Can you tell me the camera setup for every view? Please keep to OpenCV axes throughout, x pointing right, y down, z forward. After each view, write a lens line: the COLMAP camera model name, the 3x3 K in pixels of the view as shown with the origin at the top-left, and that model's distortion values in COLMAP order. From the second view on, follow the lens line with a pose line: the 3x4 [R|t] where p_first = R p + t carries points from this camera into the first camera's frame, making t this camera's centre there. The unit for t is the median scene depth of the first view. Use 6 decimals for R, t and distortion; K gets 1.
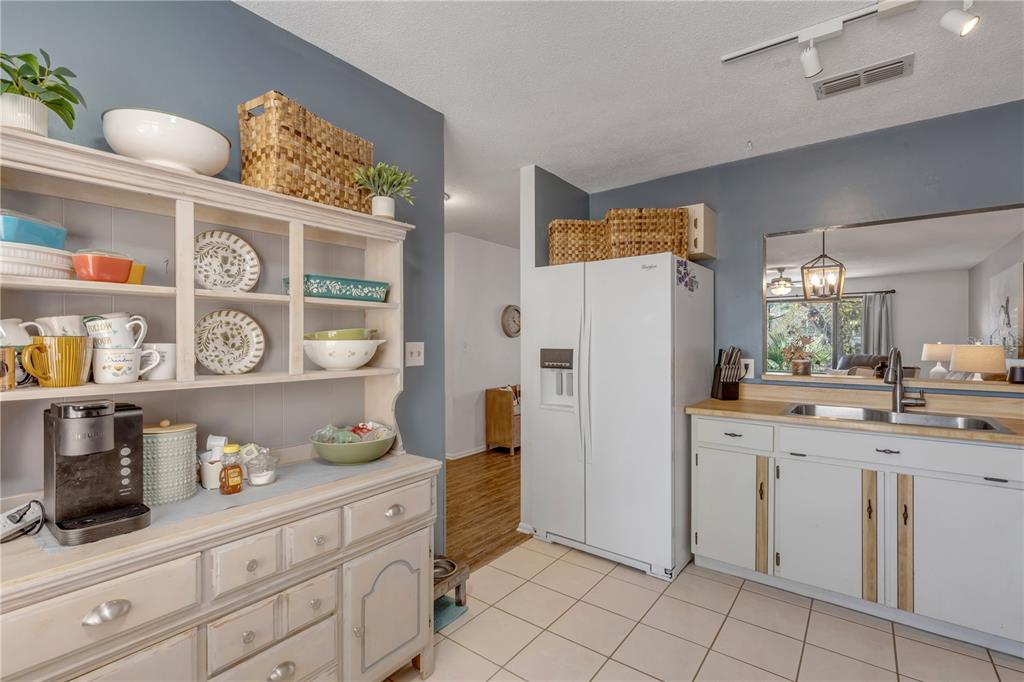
lens RADIAL K [[466.7, 0, 502.7], [0, 466.7, 340.1], [0, 0, 1]] dist [0.003506, -0.000377]
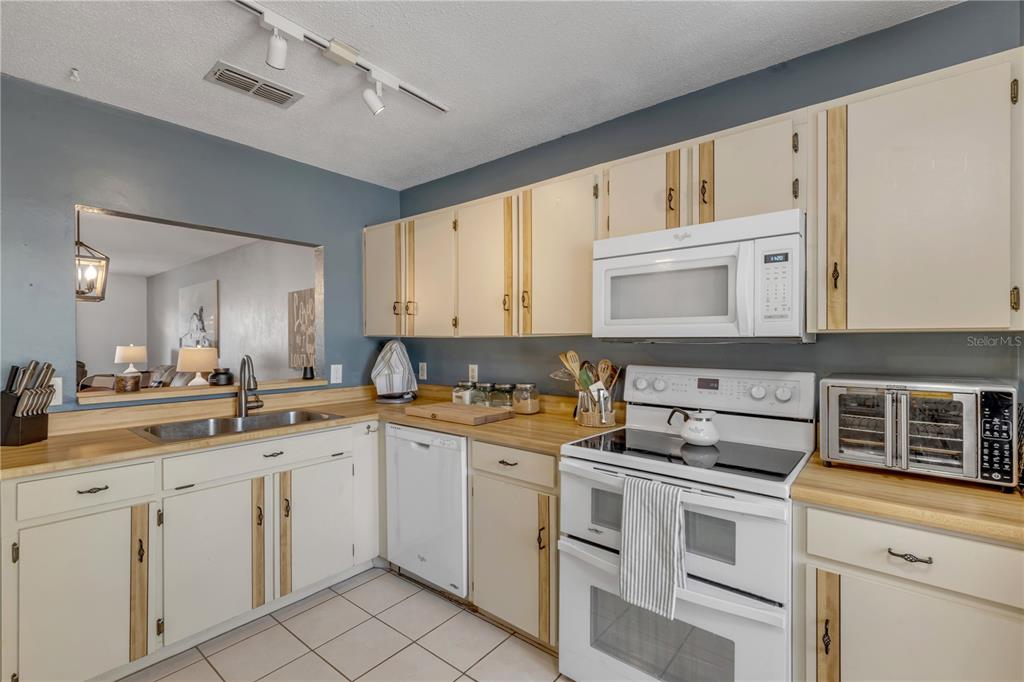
lens RADIAL K [[466.7, 0, 513.3], [0, 466.7, 341.2], [0, 0, 1]] dist [0.003506, -0.000377]
pose [[0.019750, -0.007056, 0.999780, -0.165100], [0.001632, 0.999974, 0.007025, -0.018728], [-0.999804, 0.001493, 0.019761, 0.326605]]
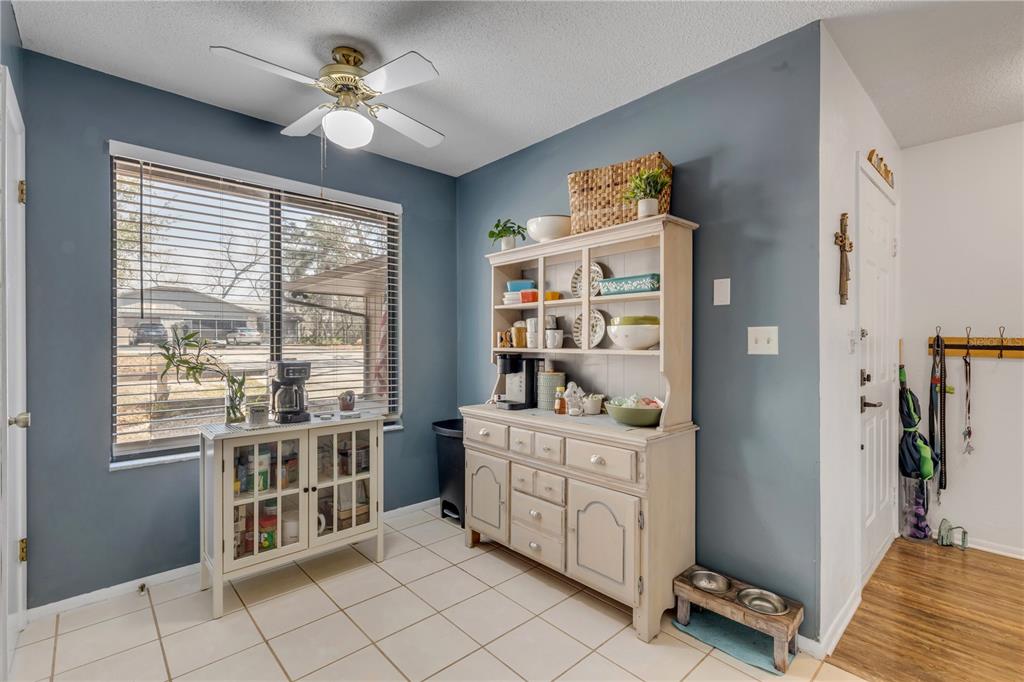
lens RADIAL K [[466.7, 0, 511.3], [0, 466.7, 342.4], [0, 0, 1]] dist [0.003506, -0.000377]
pose [[-0.165547, -0.003054, -0.986197, 0.594506], [-0.006154, 0.999979, -0.002063, 0.030428], [0.986183, 0.005727, -0.165562, 0.555139]]
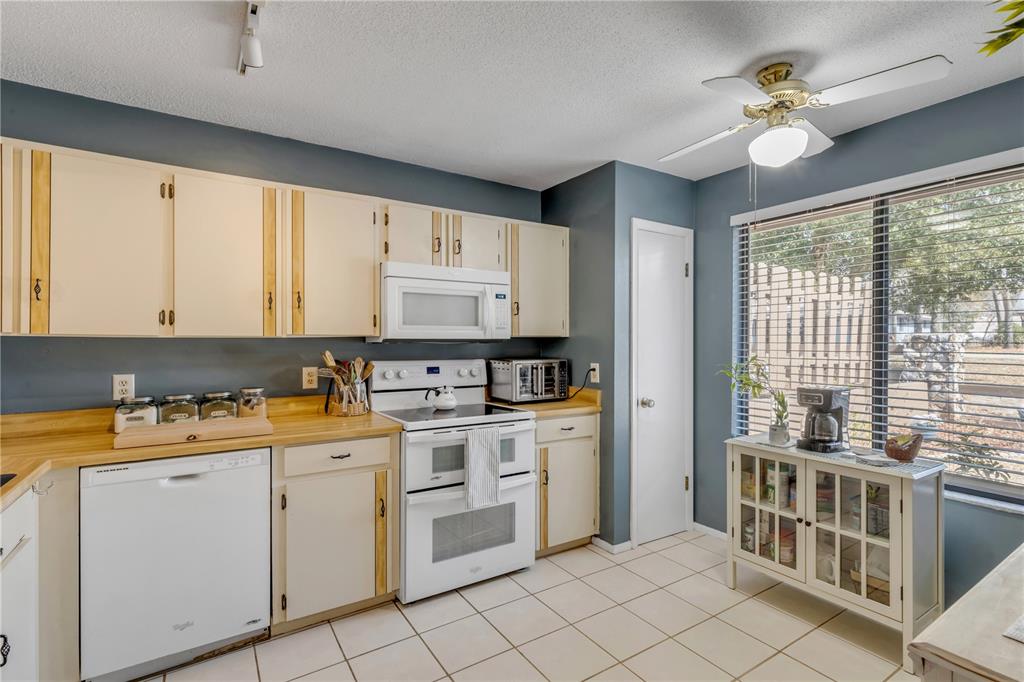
lens RADIAL K [[466.7, 0, 515.2], [0, 466.7, 343.2], [0, 0, 1]] dist [0.003506, -0.000377]
pose [[-0.944305, -0.005144, 0.329033, 0.032789], [-0.003151, 0.999973, 0.006591, -0.017250], [-0.329058, 0.005187, -0.944296, 0.984802]]
